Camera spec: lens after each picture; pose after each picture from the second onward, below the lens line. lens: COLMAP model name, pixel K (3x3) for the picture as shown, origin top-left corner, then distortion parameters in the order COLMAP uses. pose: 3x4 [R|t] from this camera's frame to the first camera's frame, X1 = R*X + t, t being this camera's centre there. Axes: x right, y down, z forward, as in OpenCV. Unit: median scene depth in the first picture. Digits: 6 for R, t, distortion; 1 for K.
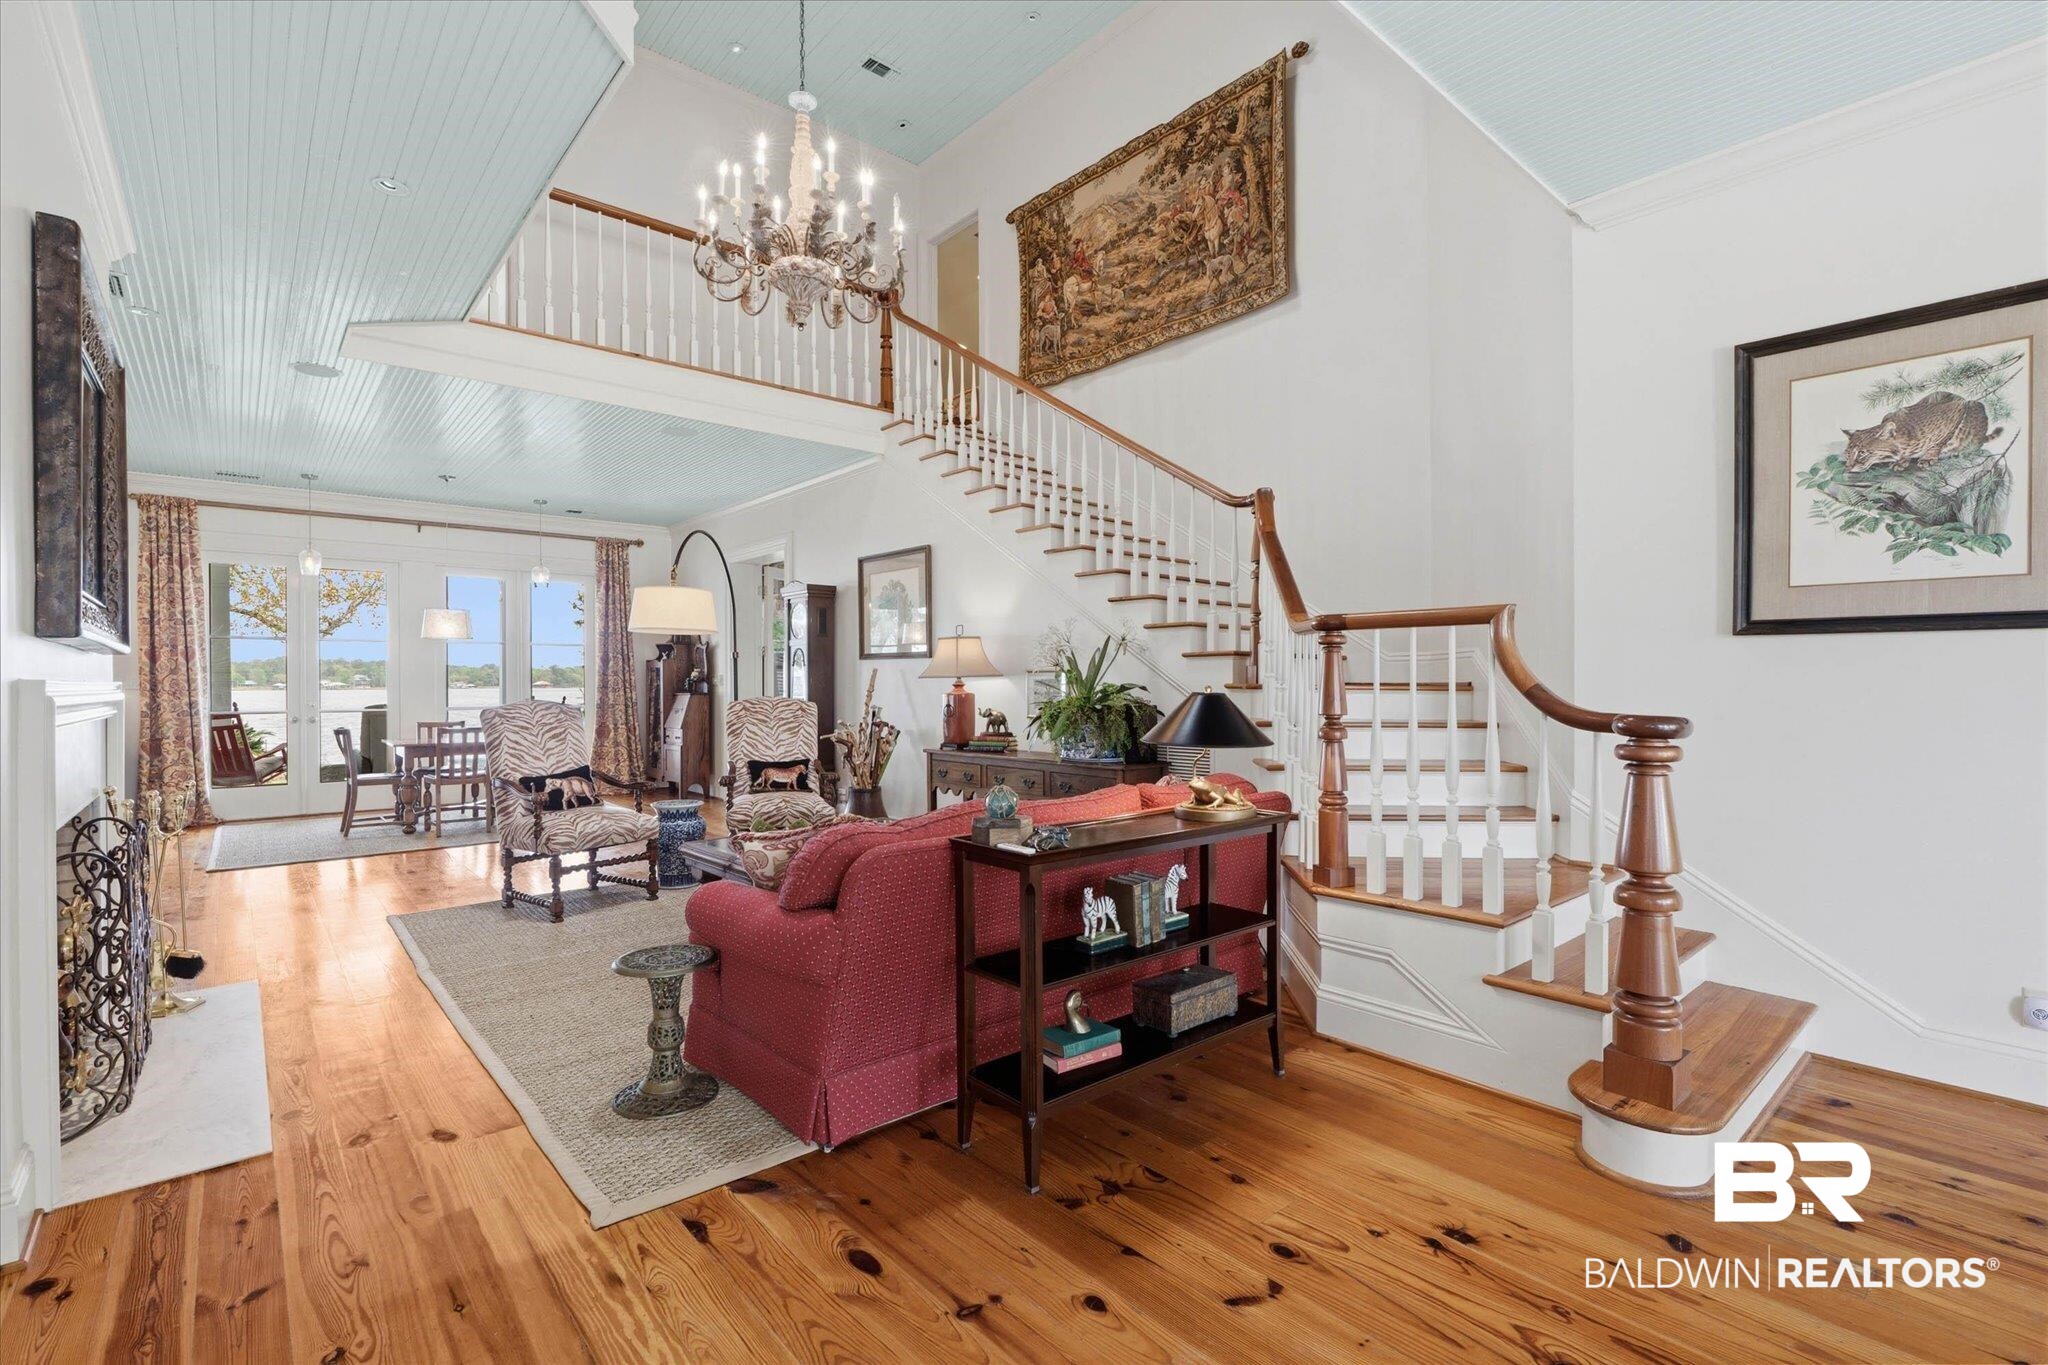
lens RADIAL K [[926.3, 0, 1024.0], [0, 926.3, 682.5], [0, 0, 1]] dist [-0.002241, -0.000455]
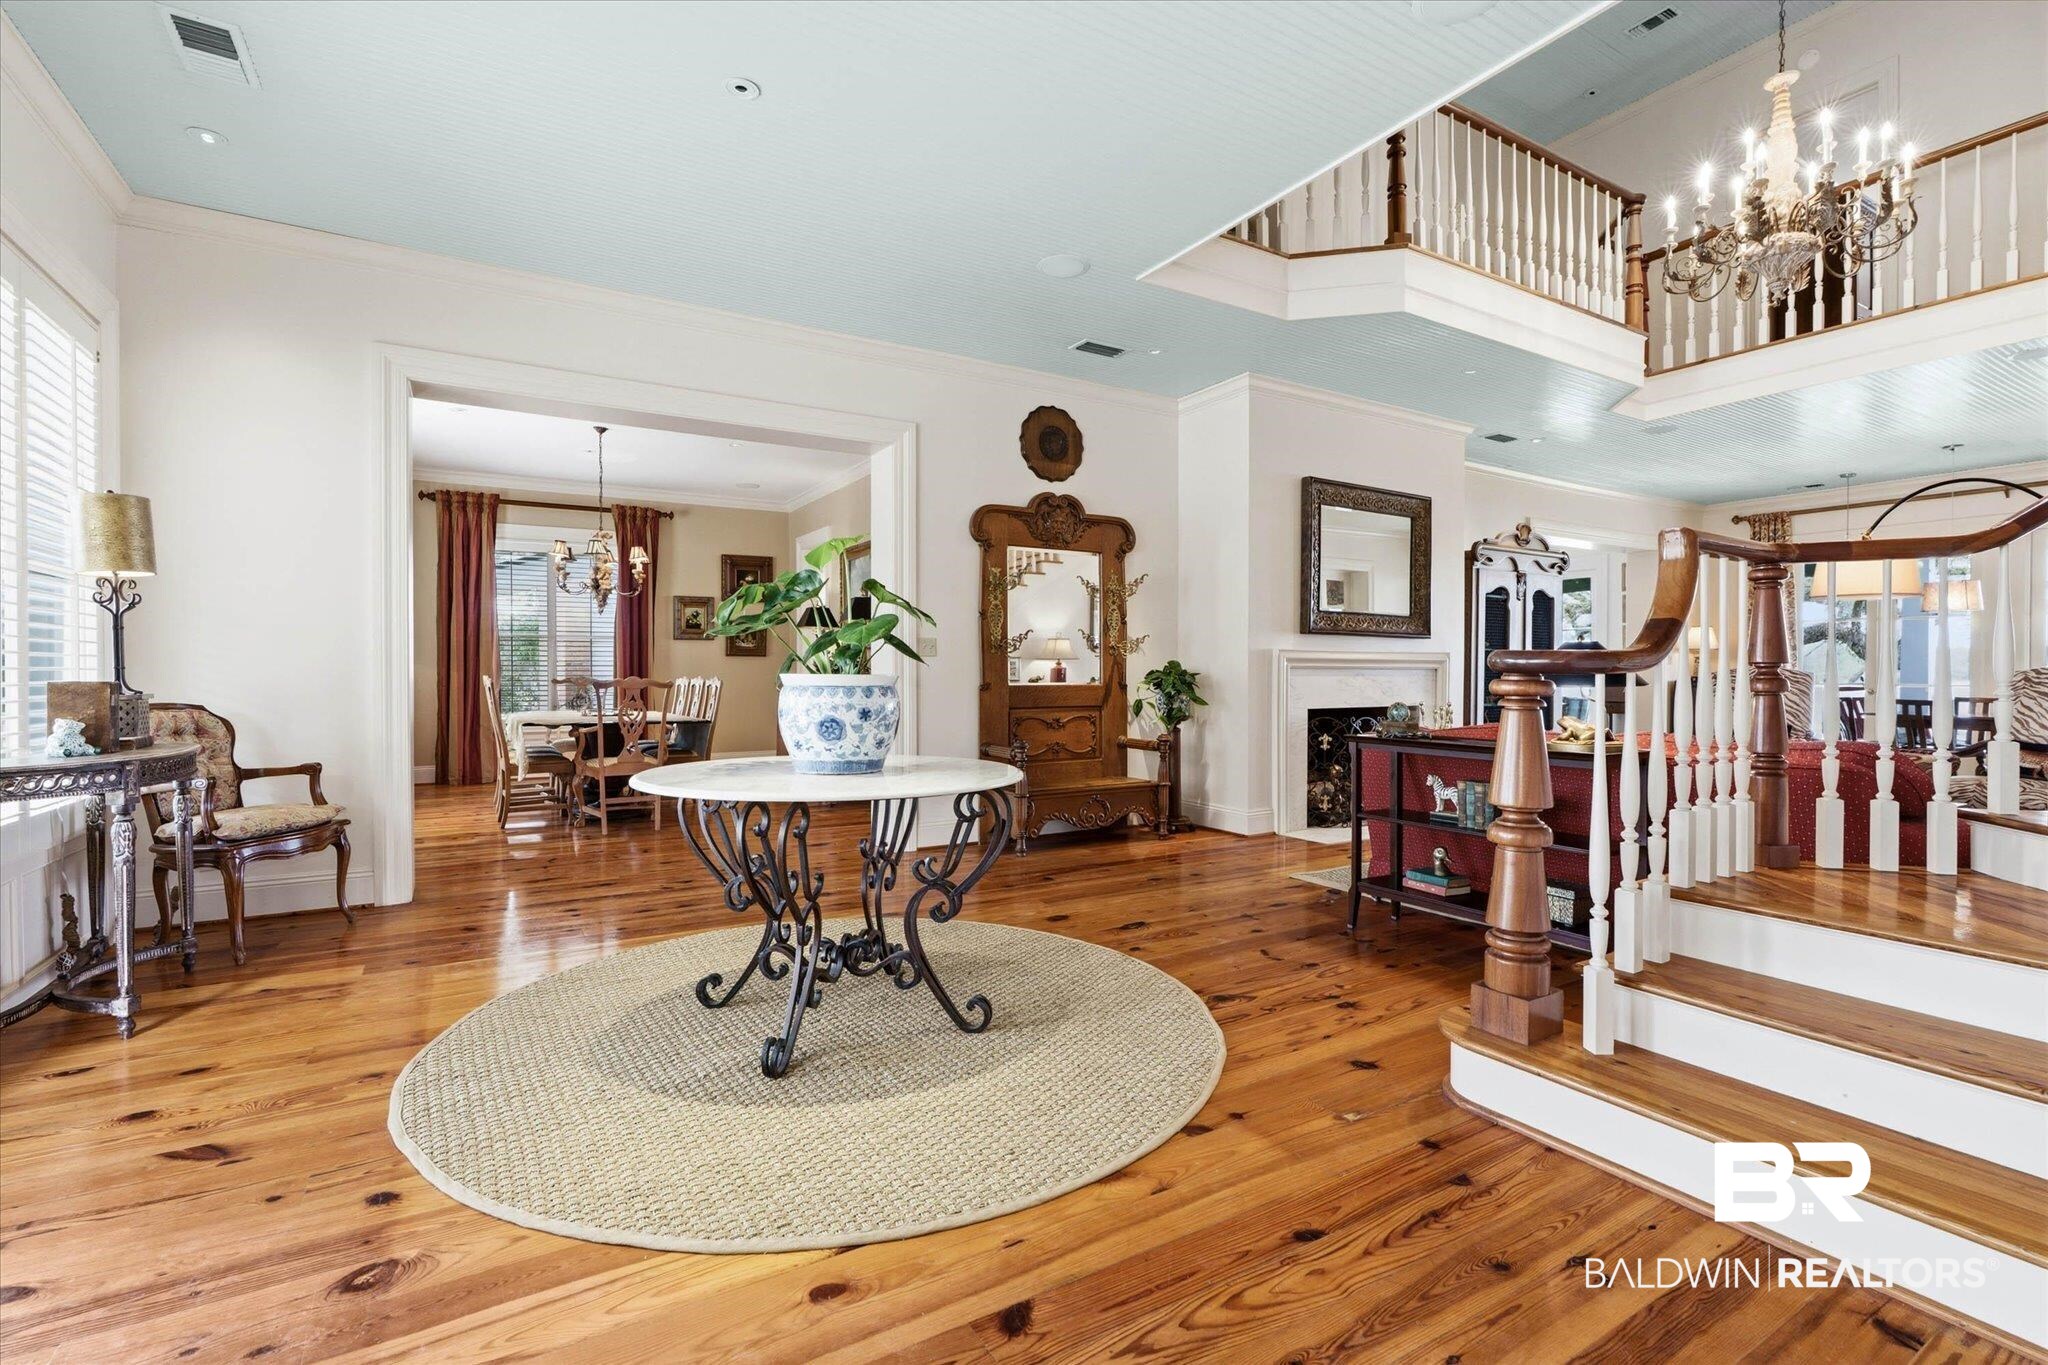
lens RADIAL K [[926.3, 0, 1024.0], [0, 926.3, 682.5], [0, 0, 1]] dist [-0.002241, -0.000455]
pose [[-0.173975, 0.014110, -0.984649, 2.069621], [0.004738, 0.999898, 0.013492, 0.050811], [0.984739, -0.002318, -0.174024, 0.757685]]
